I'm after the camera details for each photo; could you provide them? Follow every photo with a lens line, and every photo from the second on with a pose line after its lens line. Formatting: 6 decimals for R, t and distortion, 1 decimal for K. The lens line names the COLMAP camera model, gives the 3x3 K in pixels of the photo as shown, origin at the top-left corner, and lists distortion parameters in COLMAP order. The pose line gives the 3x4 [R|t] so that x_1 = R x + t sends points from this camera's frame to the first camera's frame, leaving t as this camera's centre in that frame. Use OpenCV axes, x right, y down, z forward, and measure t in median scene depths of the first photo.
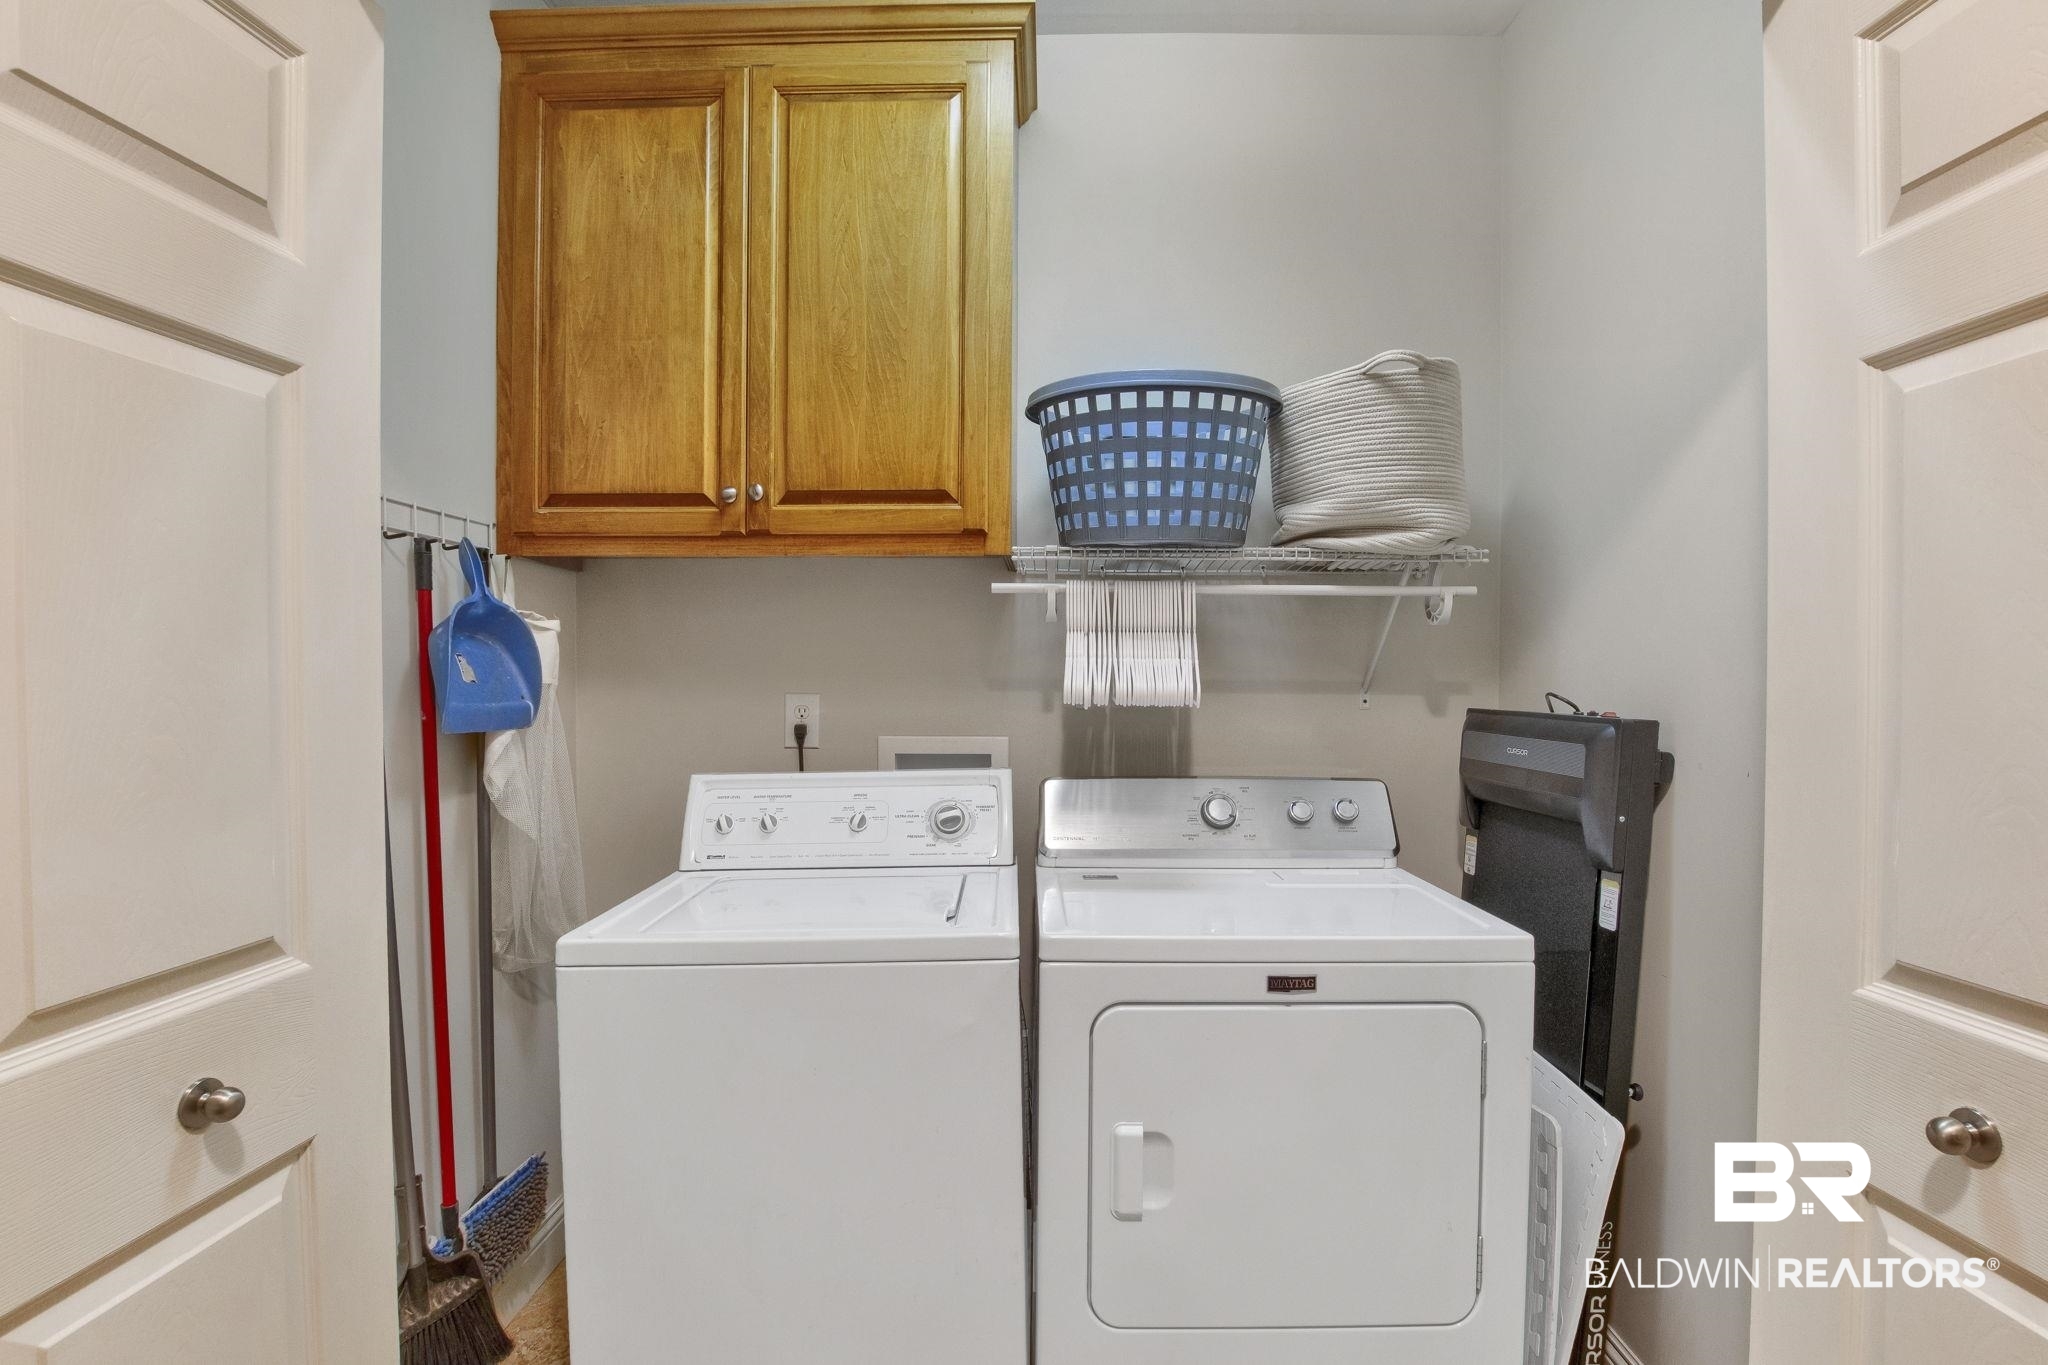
lens RADIAL K [[980.5, 0, 1029.5], [0, 980.5, 702.2], [0, 0, 1]] dist [-0.020813, 0.000933]
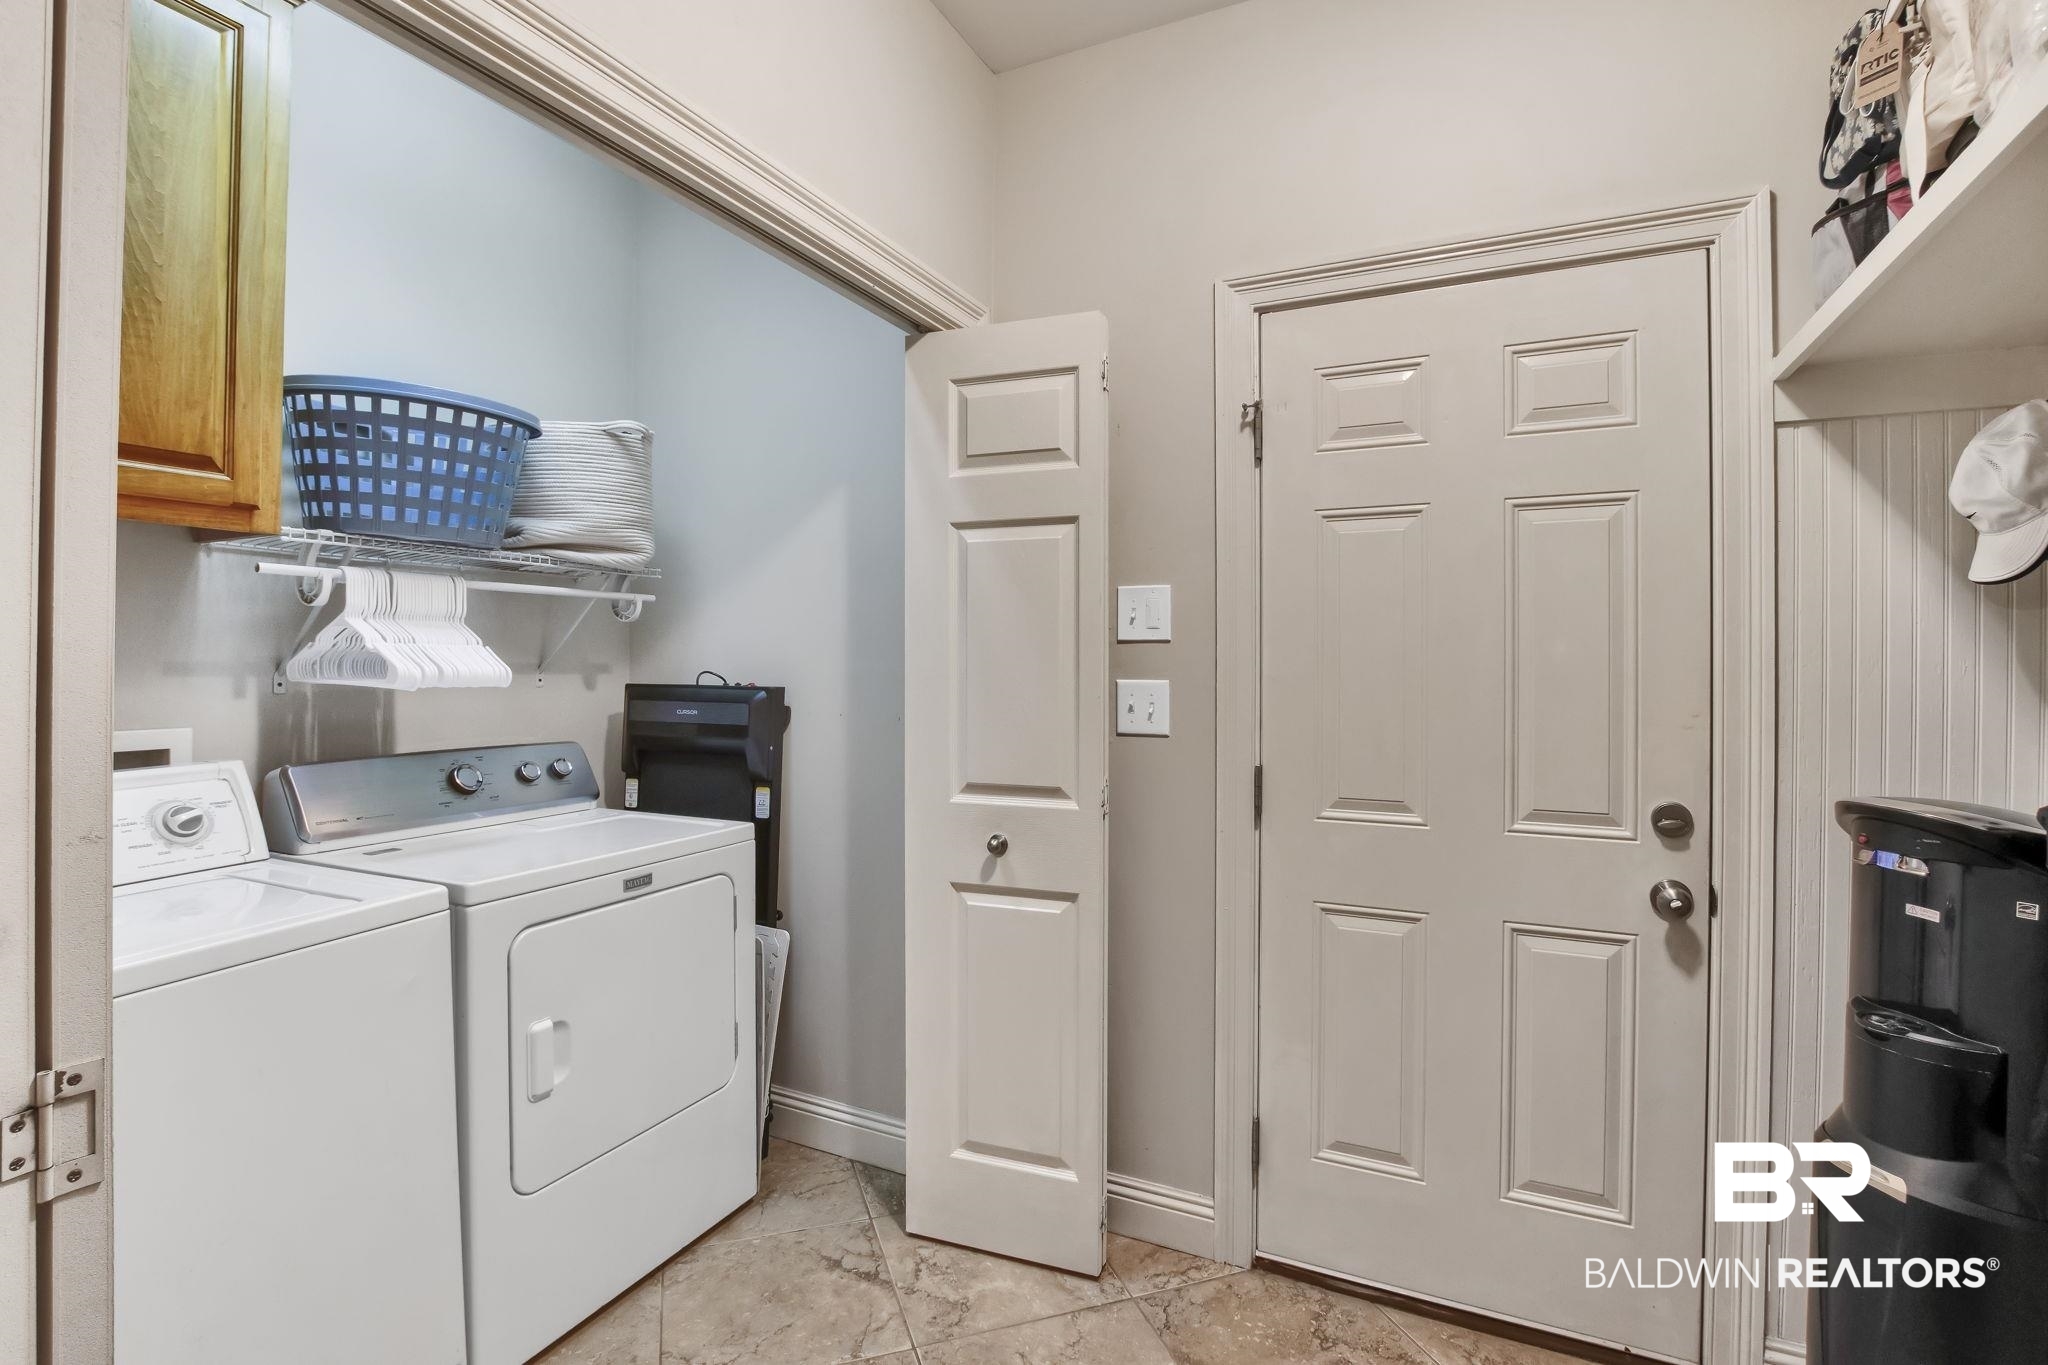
lens RADIAL K [[980.5, 0, 1029.5], [0, 980.5, 702.2], [0, 0, 1]] dist [-0.020813, 0.000933]
pose [[0.419657, -0.038779, 0.906854, -0.595192], [0.021248, 0.999233, 0.032897, -0.001176], [-0.907434, 0.005463, 0.420159, -0.070055]]
